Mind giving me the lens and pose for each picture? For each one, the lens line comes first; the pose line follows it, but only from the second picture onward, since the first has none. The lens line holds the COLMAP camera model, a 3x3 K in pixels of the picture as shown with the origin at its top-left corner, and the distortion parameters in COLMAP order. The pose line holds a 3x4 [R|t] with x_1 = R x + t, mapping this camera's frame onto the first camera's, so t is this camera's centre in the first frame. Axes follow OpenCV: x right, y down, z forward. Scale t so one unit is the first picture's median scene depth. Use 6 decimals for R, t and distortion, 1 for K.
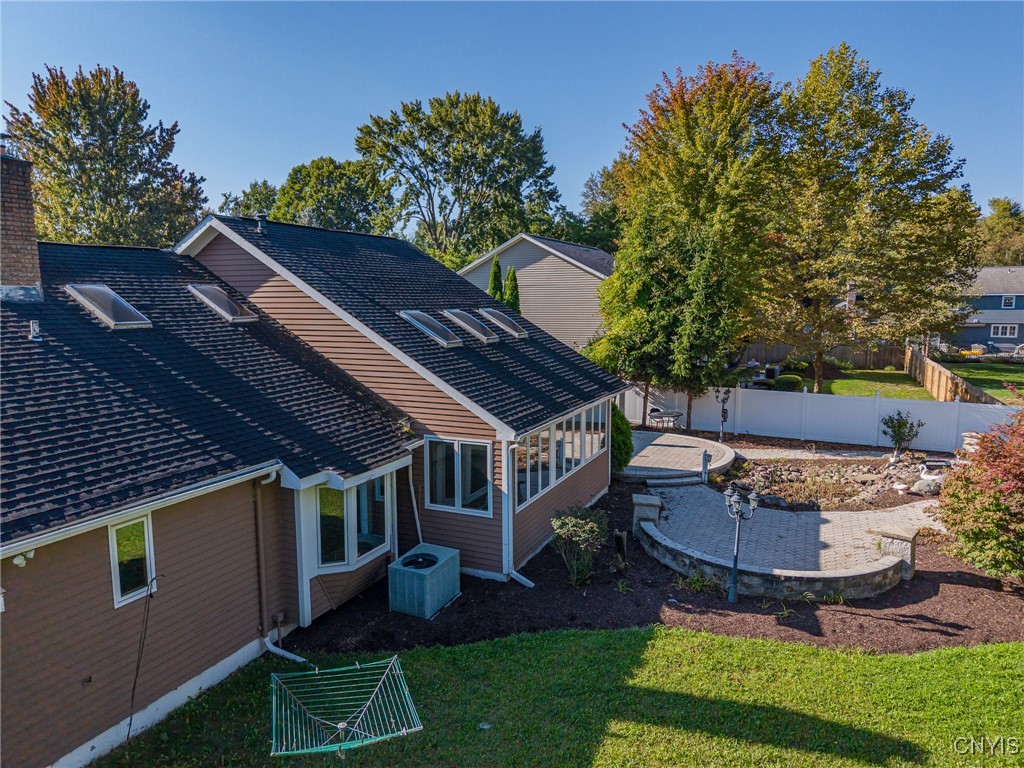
lens RADIAL K [[680.8, 0, 512.0], [0, 680.8, 384.0], [0, 0, 1]] dist [0.007981, -0.000051]
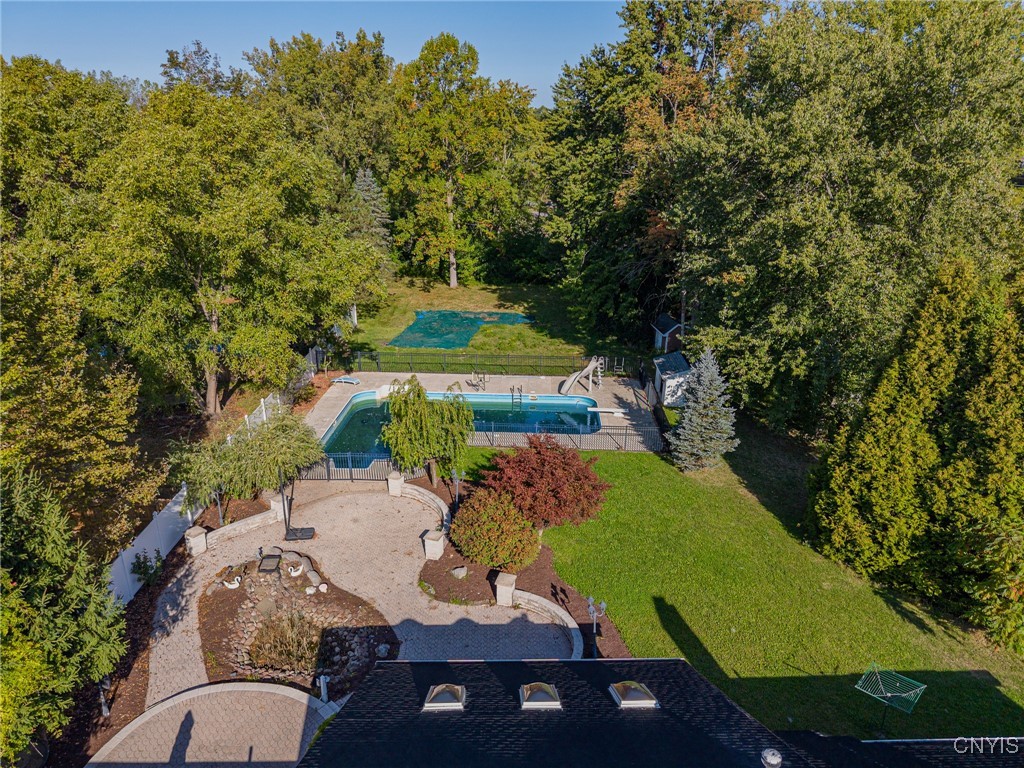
lens RADIAL K [[680.0, 0, 512.0], [0, 680.0, 384.0], [0, 0, 1]] dist [-0.000783, -0.001603]
pose [[-0.440456, -0.306971, 0.843663, -0.797054], [0.112502, 0.913447, 0.391097, -0.968846], [-0.890698, 0.267175, -0.367798, 1.584477]]
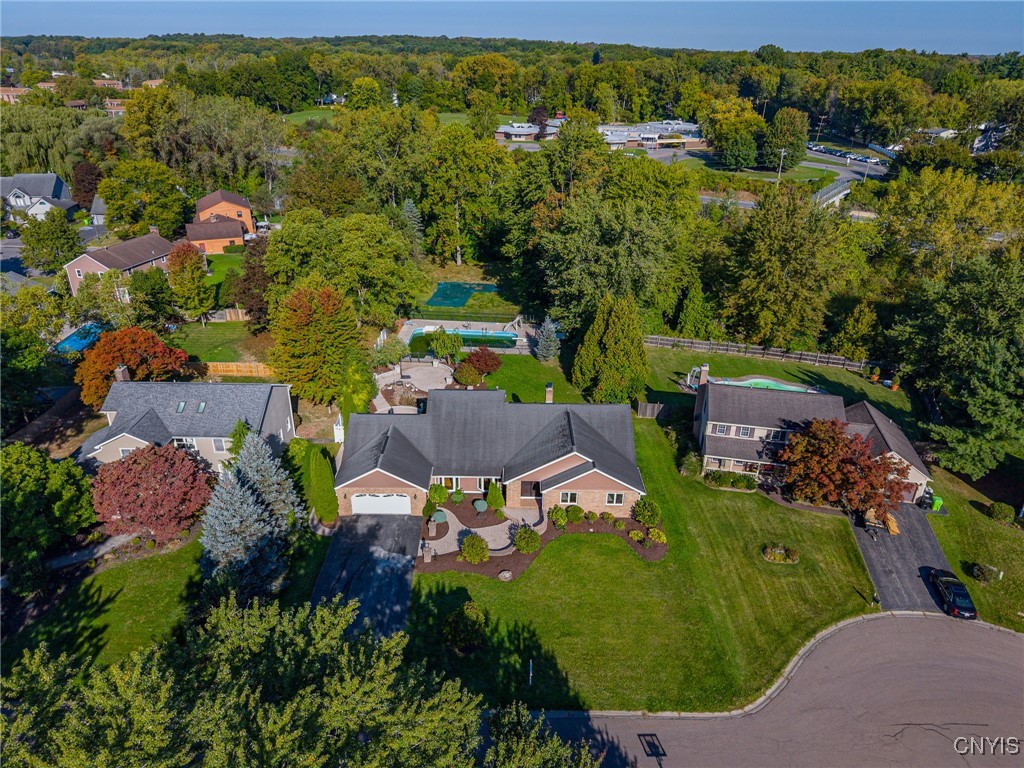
lens RADIAL K [[680.8, 0, 512.0], [0, 680.8, 384.0], [0, 0, 1]] dist [0.007981, -0.000051]
pose [[-0.422731, -0.402933, 0.811753, -4.308345], [0.104245, 0.868157, 0.485218, -2.642906], [-0.900239, 0.289738, -0.324994, 2.643726]]
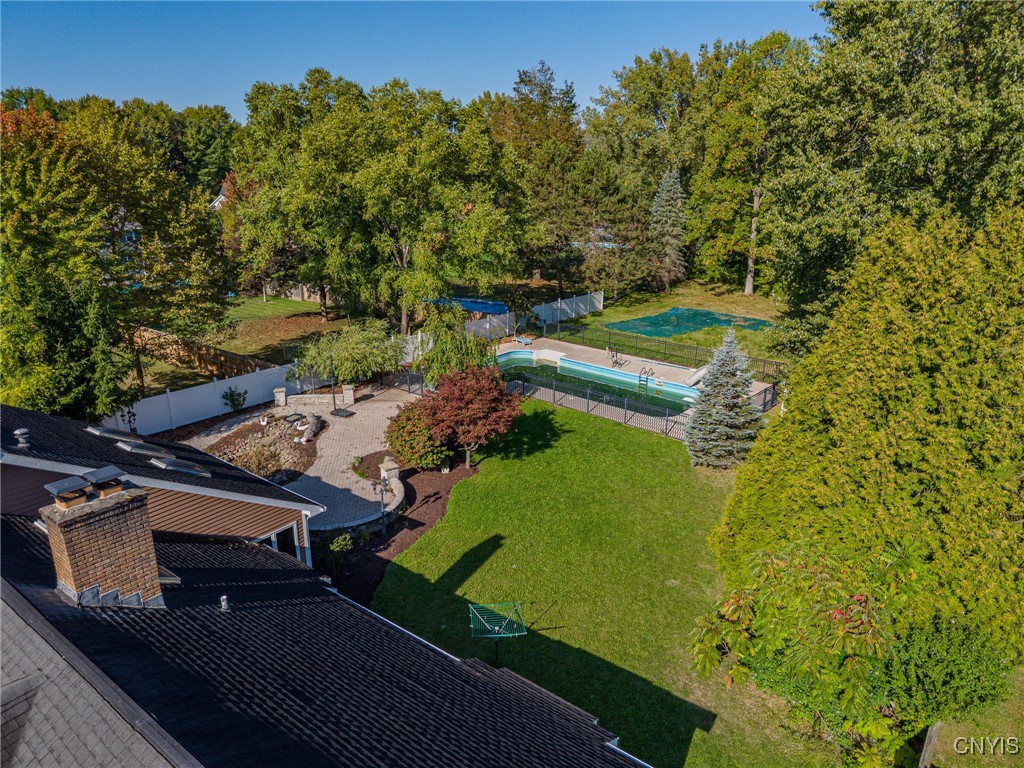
lens RADIAL K [[680.0, 0, 512.0], [0, 680.0, 384.0], [0, 0, 1]] dist [-0.000783, -0.001603]
pose [[0.219375, -0.295389, 0.929850, -1.229774], [0.121714, 0.953906, 0.274315, -0.558157], [-0.968019, 0.052997, 0.245216, 0.147432]]
